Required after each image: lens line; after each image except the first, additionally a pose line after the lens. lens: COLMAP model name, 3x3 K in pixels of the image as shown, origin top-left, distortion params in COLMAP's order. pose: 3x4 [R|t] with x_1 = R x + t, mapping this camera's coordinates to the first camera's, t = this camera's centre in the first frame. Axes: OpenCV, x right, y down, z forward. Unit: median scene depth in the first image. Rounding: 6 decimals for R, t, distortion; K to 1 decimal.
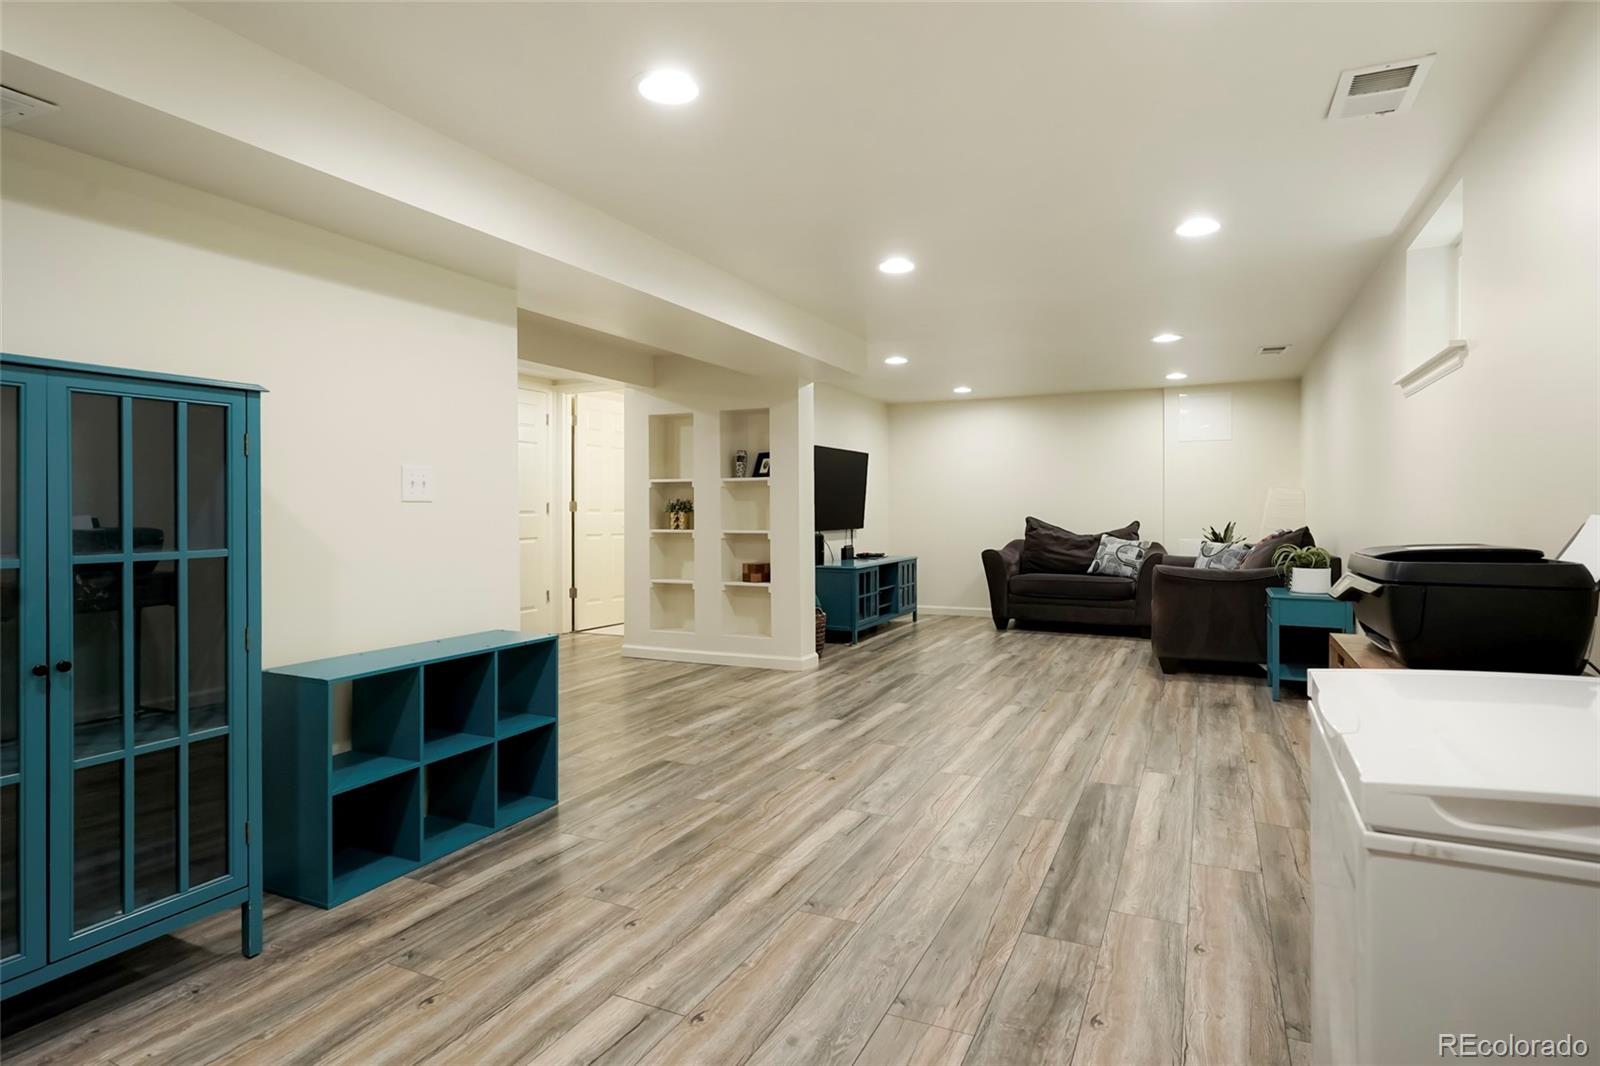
lens RADIAL K [[825.9, 0, 793.5], [0, 825.9, 519.8], [0, 0, 1]] dist [0.000901, 0.001700]
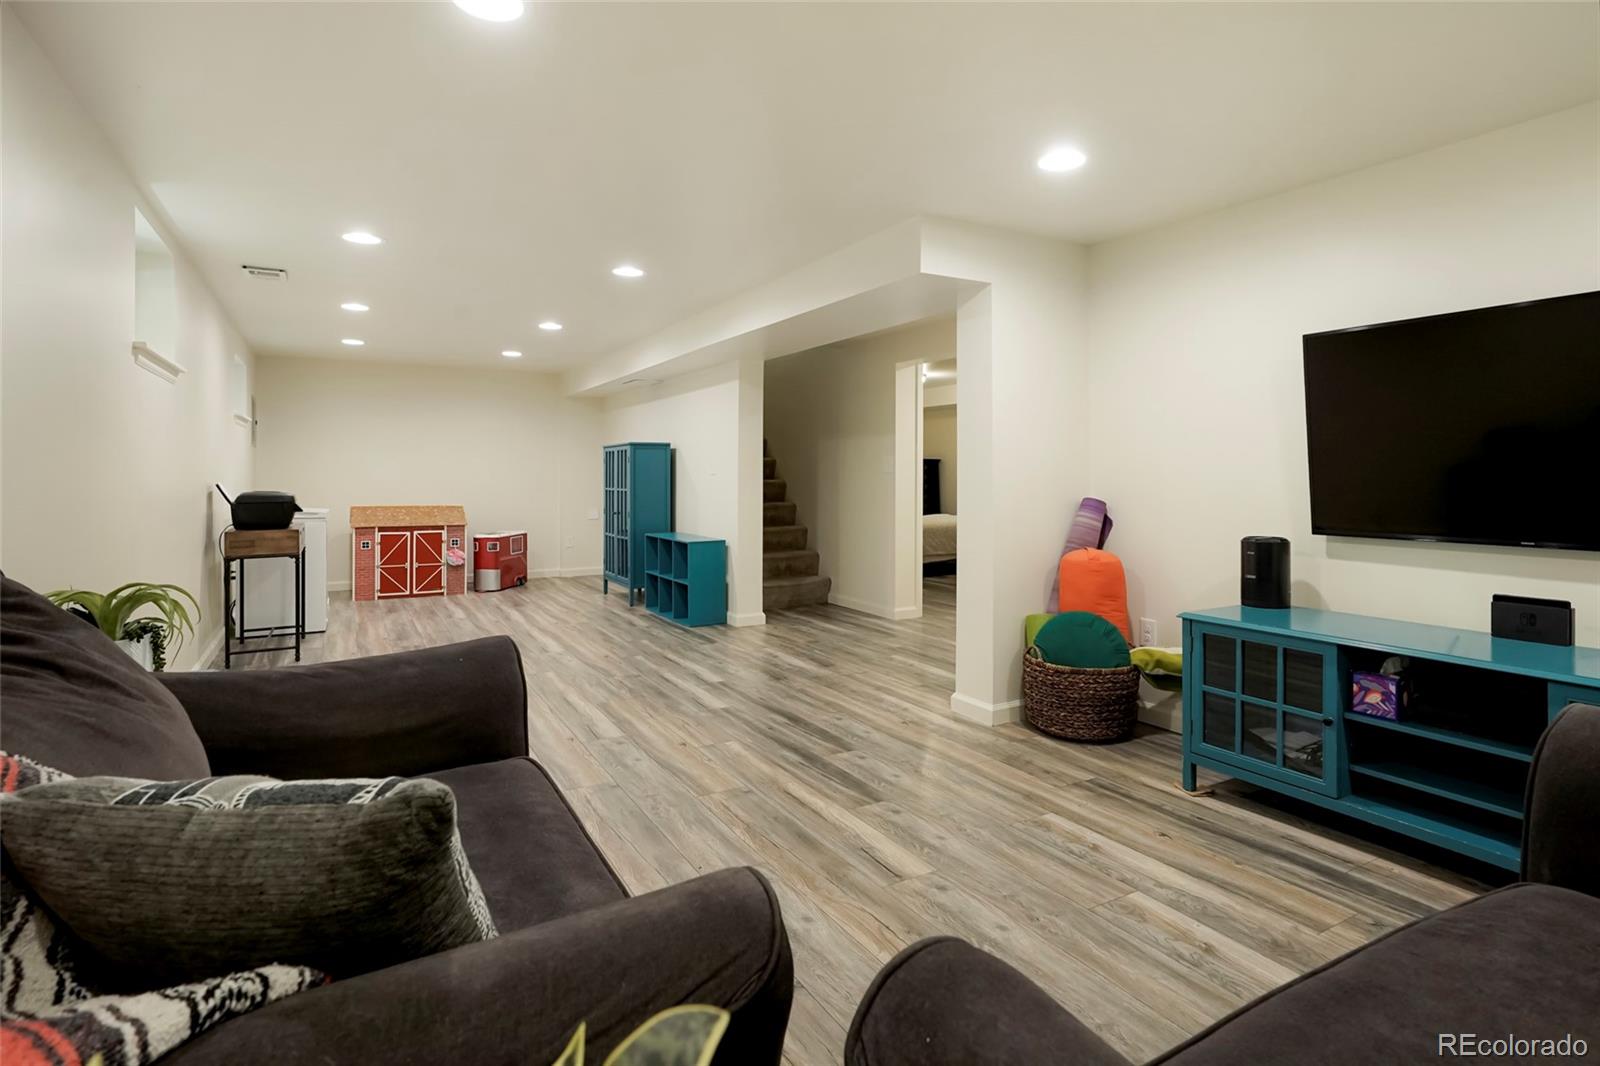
lens RADIAL K [[825.9, 0, 829.8], [0, 825.9, 475.8], [0, 0, 1]] dist [0.000901, 0.001700]
pose [[-0.538068, 0.004420, -0.842890, 0.661609], [-0.006298, 0.999937, 0.009263, -0.011080], [0.842878, 0.010292, -0.538007, 1.177383]]
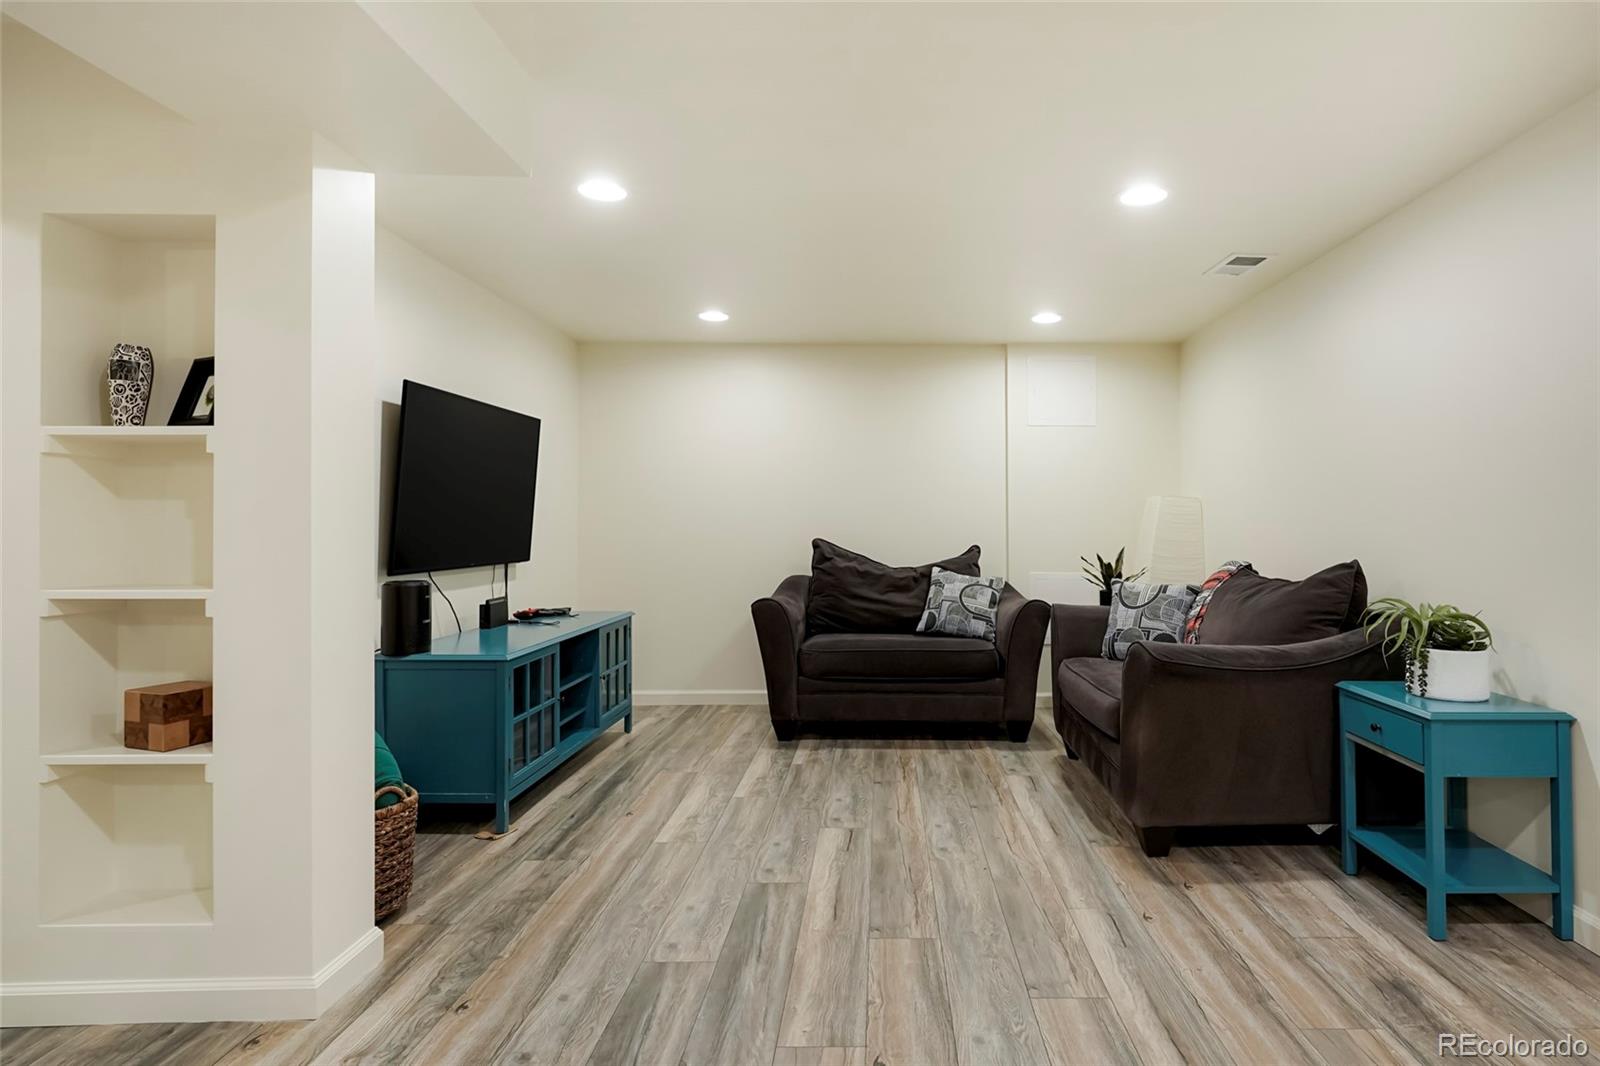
lens RADIAL K [[860.3, 0, 810.8], [0, 860.3, 525.4], [0, 0, 1]] dist [-0.003871, -0.000251]
pose [[0.927142, 0.005174, 0.374675, 0.047840], [-0.001111, 0.999938, -0.011059, -0.006707], [-0.374710, 0.009837, 0.927090, 0.451474]]
